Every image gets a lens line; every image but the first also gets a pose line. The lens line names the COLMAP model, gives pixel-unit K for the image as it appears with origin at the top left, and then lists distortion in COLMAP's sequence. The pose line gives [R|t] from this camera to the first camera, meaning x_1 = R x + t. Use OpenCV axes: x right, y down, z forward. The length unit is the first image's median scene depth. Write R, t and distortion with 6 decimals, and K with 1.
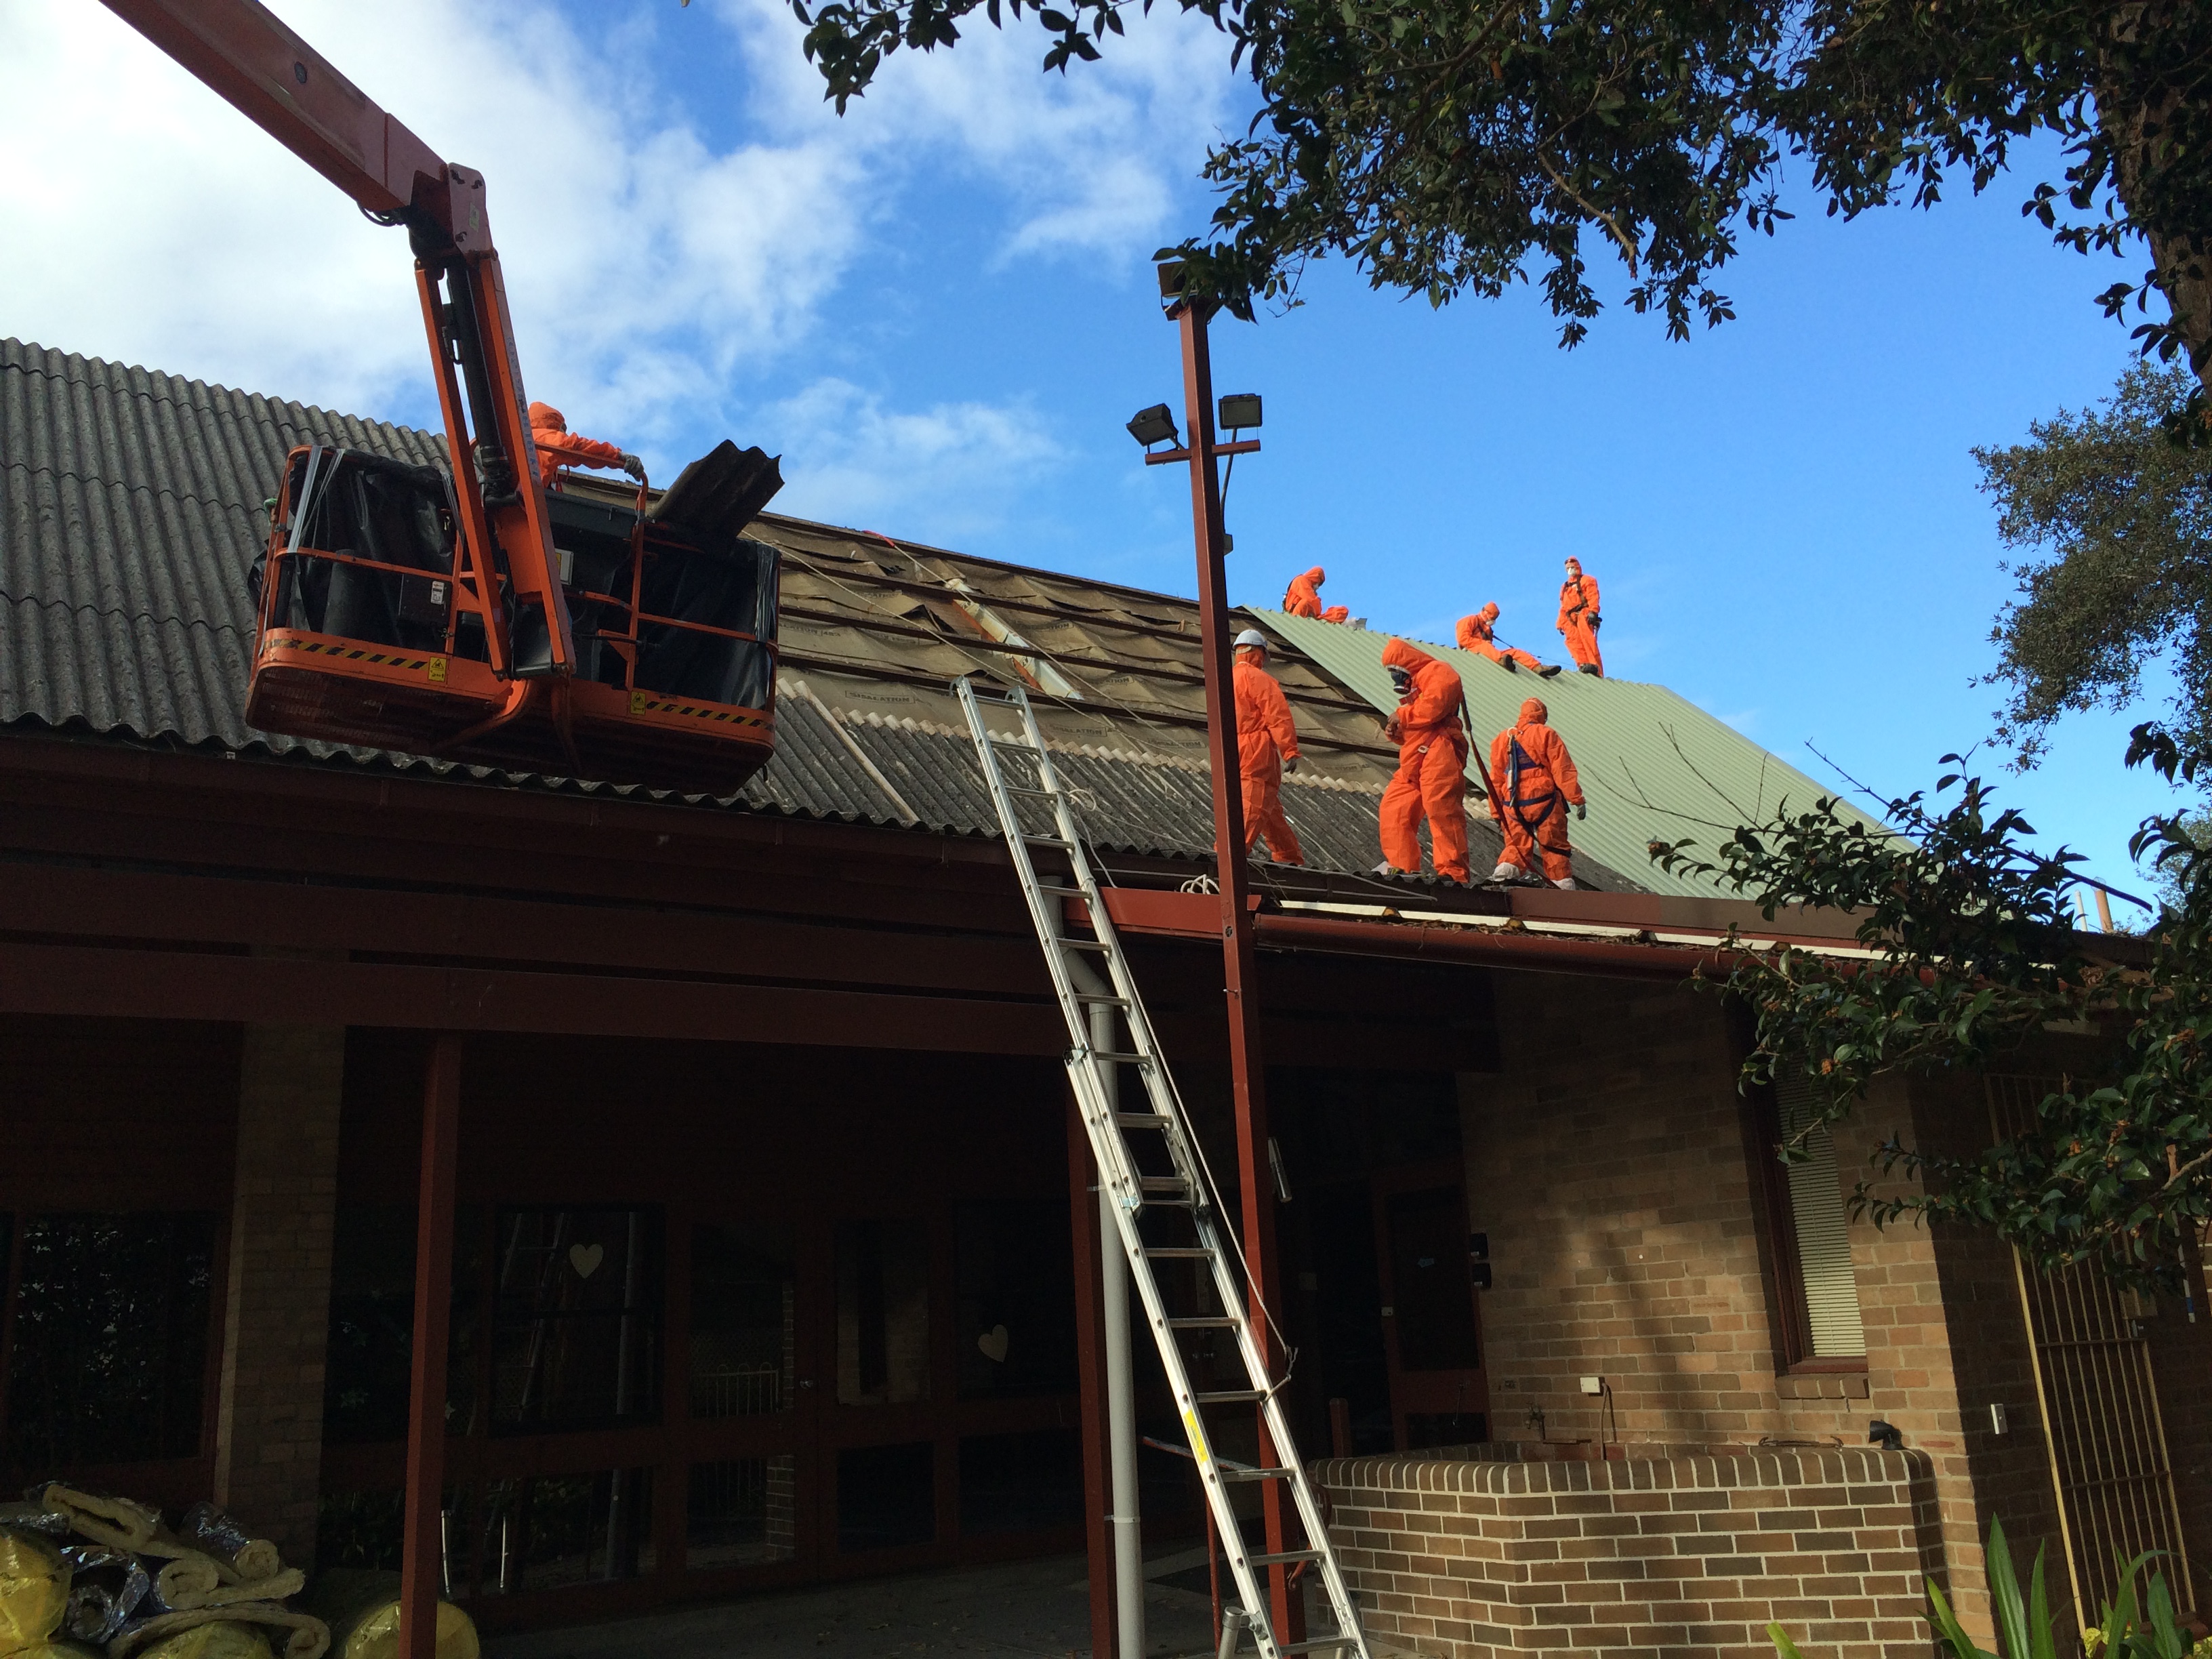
lens RADIAL K [[1805.4, 0, 1110.5], [0, 1805.4, 811.0], [0, 0, 1]] dist [0.035484, -0.071942]
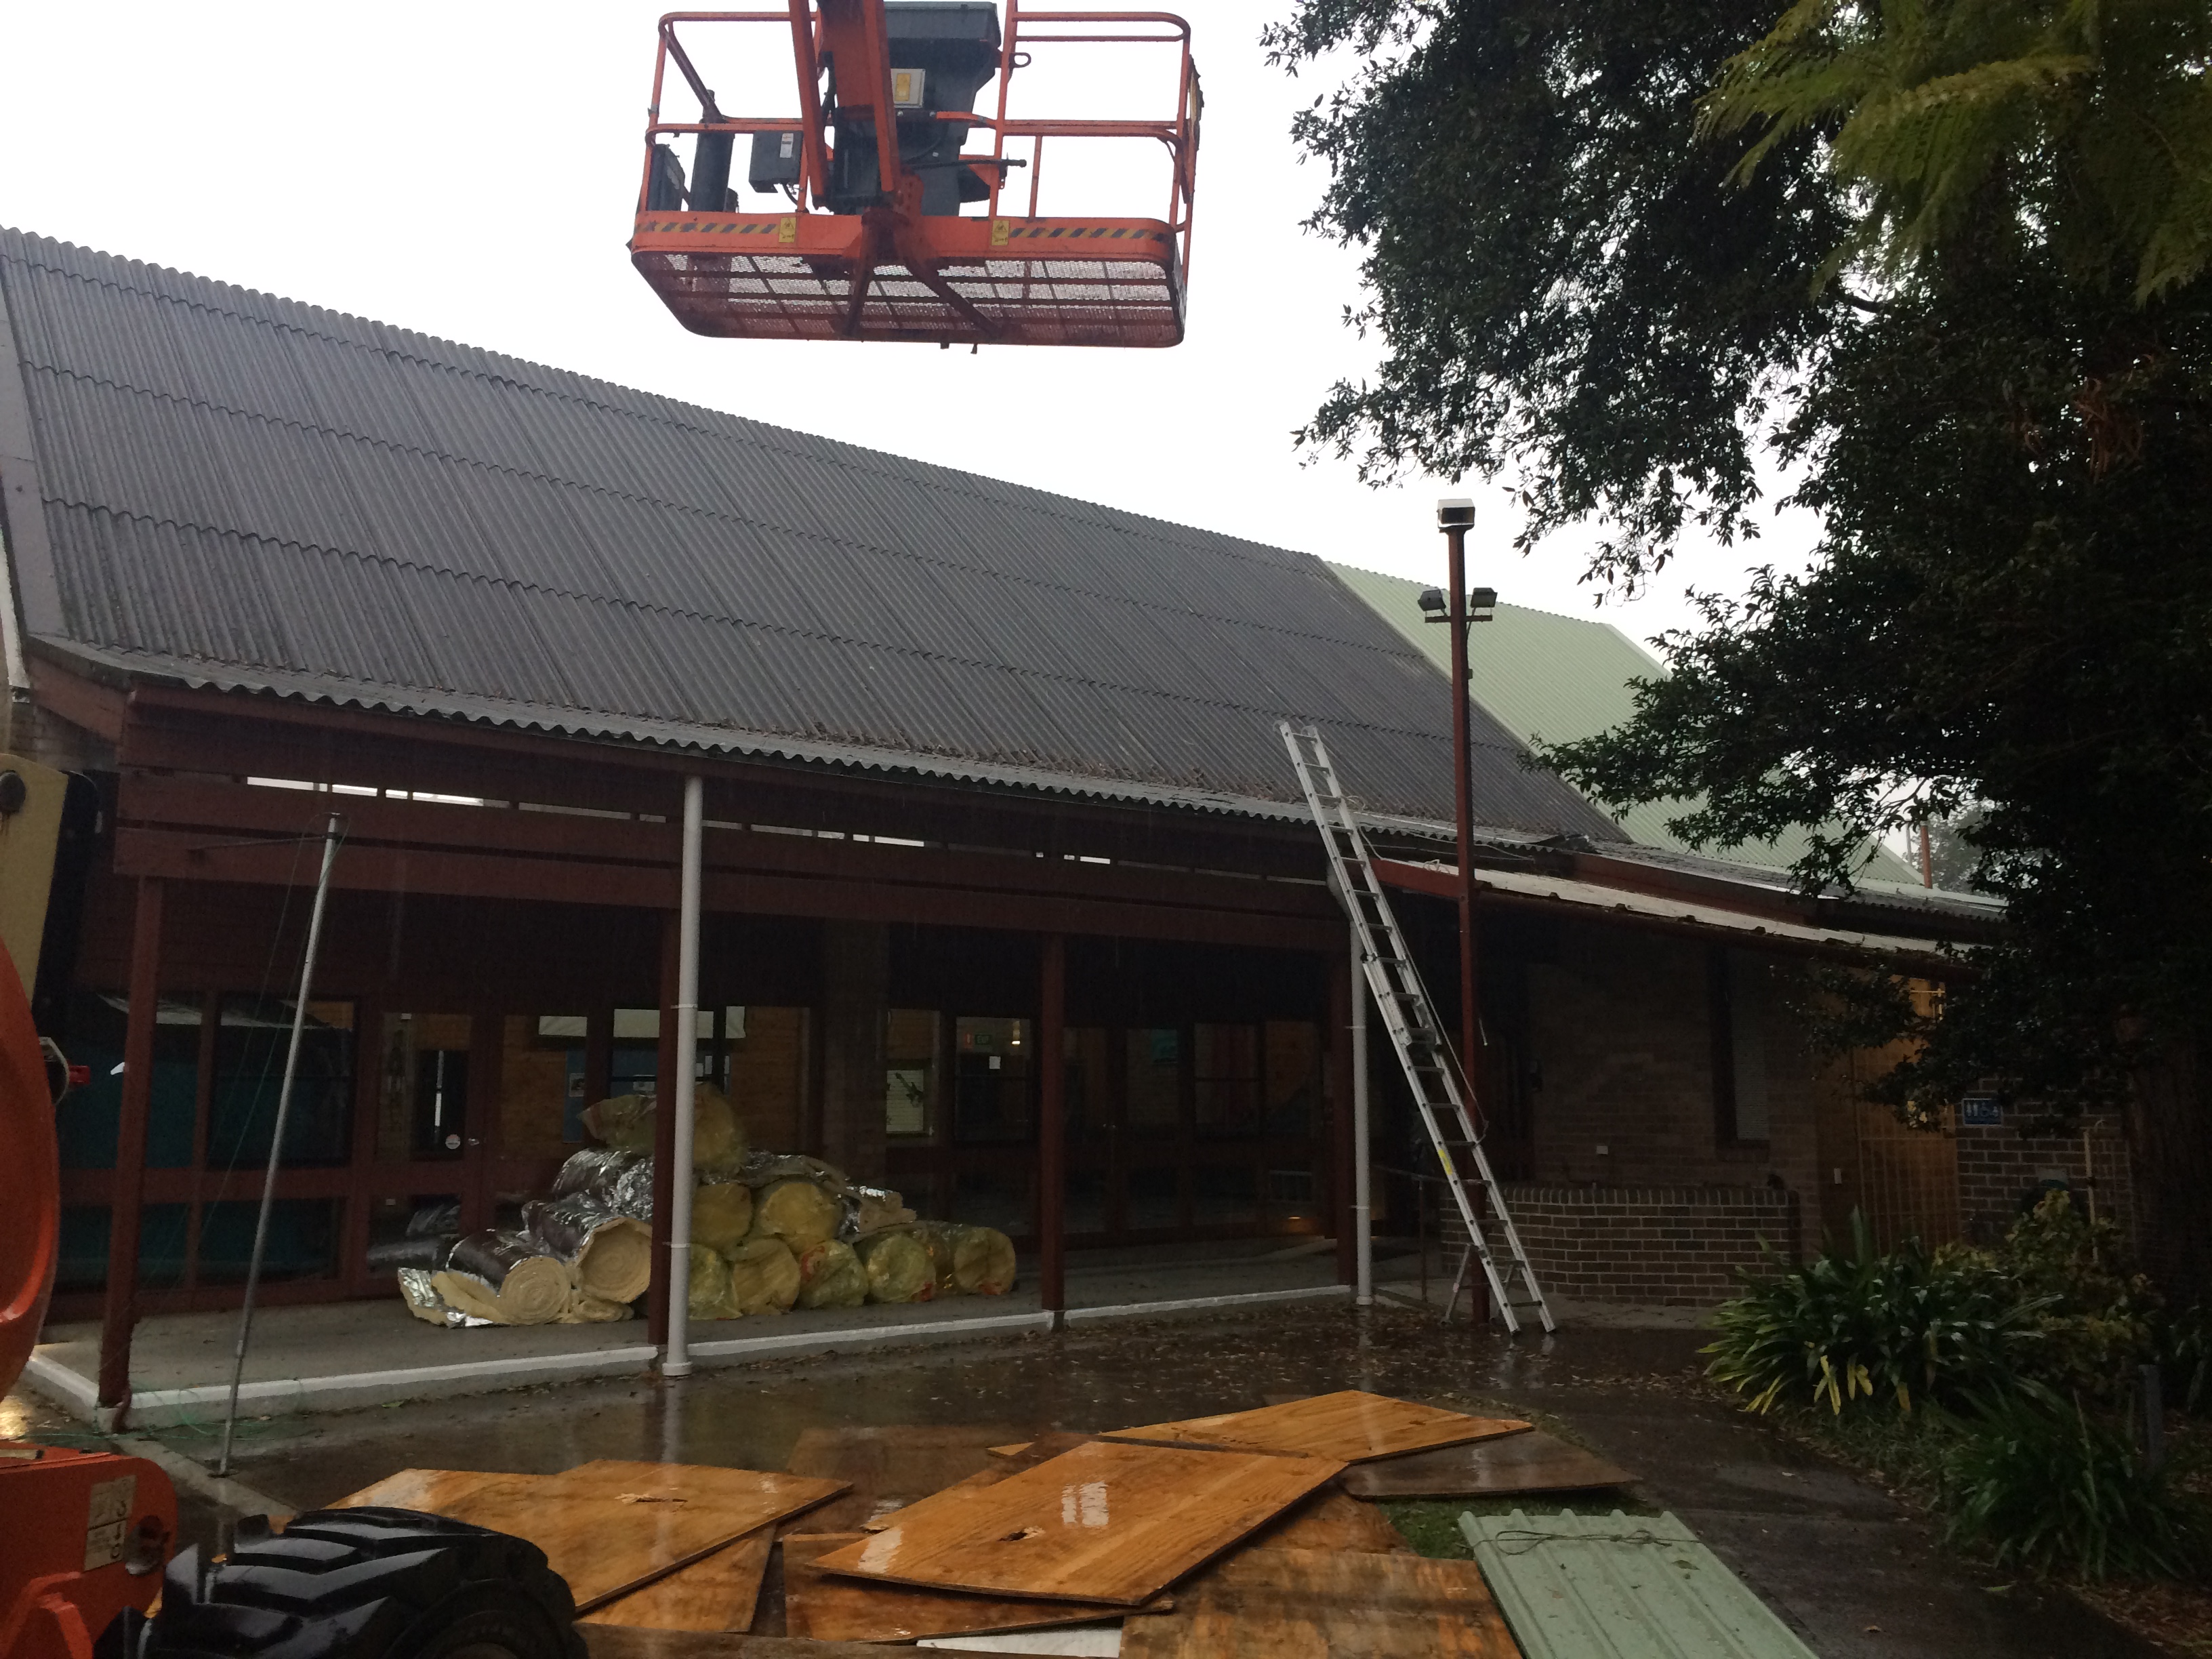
lens RADIAL K [[1890.9, 0, 1108.8], [0, 1890.9, 819.1], [0, 0, 1]] dist [0.089845, -0.128192]
pose [[0.994069, 0.060195, 0.090573, -0.417825], [-0.071478, 0.989326, 0.126987, -0.205991], [-0.081962, -0.132708, 0.987761, -0.765309]]
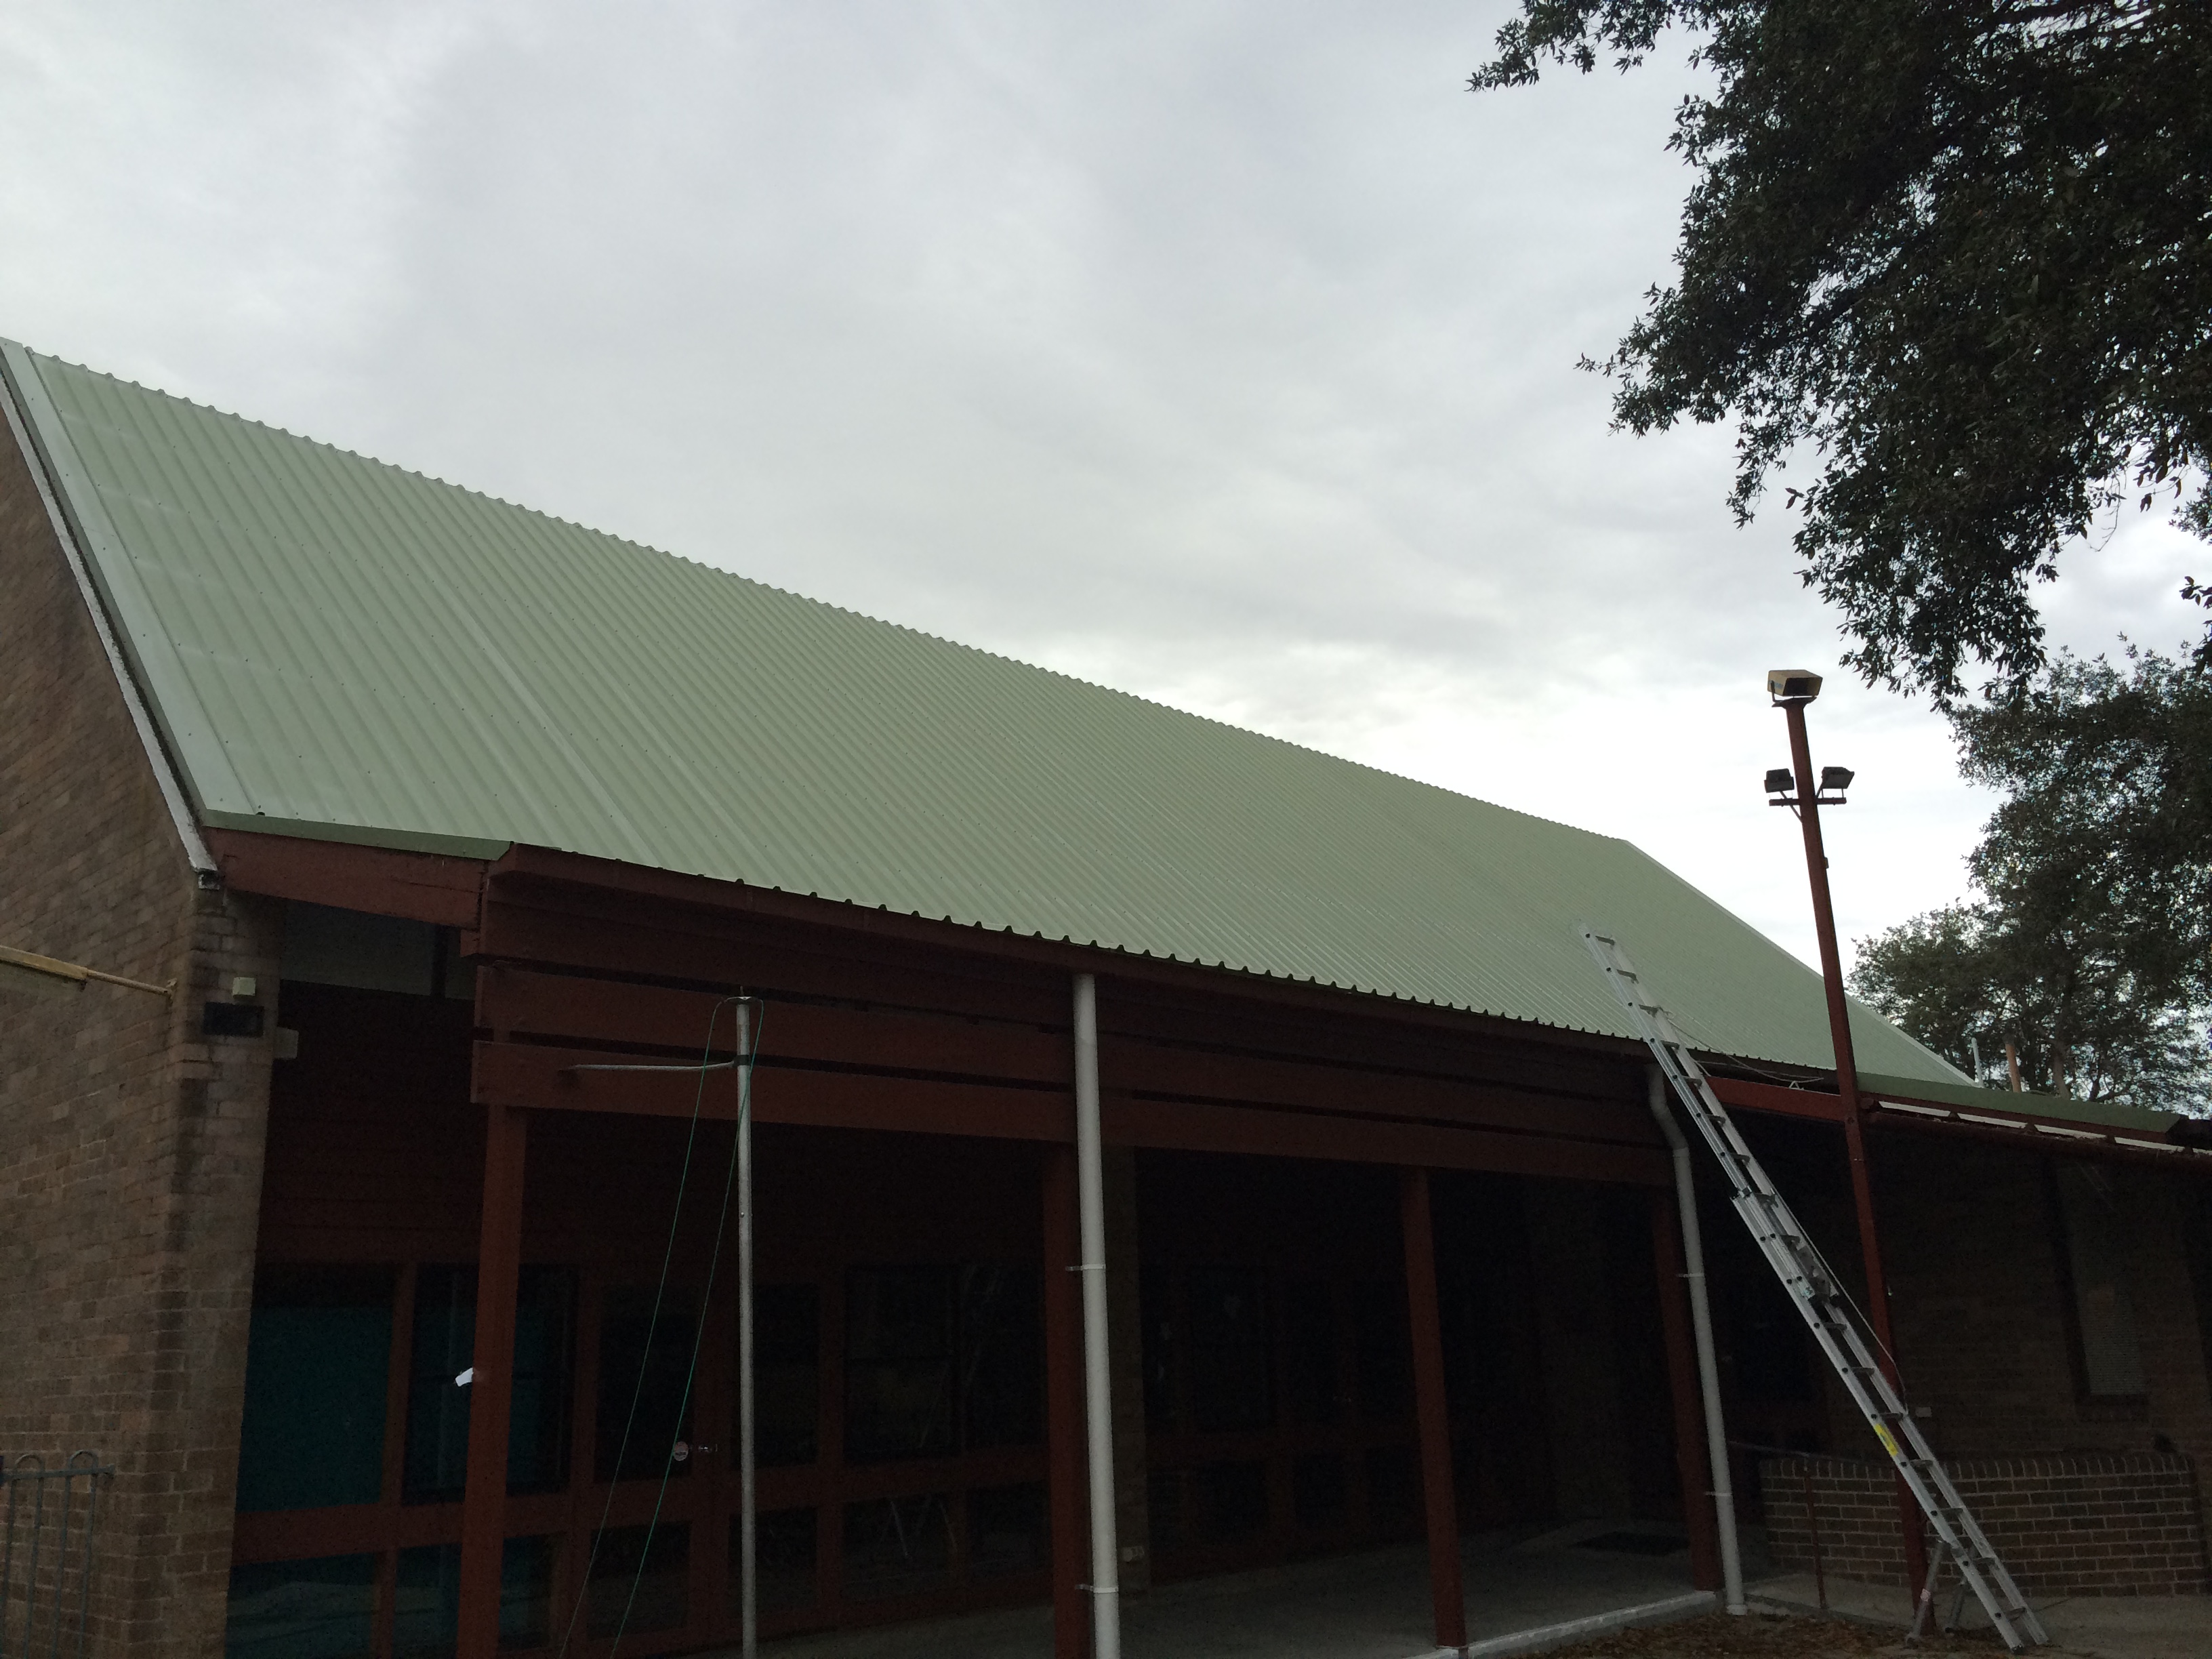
lens RADIAL K [[1890.9, 0, 1108.8], [0, 1890.9, 819.1], [0, 0, 1]] dist [0.089845, -0.128192]
pose [[0.977630, 0.073489, 0.197077, -0.815369], [-0.073832, 0.997255, -0.005617, -0.124166], [-0.196949, -0.009059, 0.980372, -0.457543]]
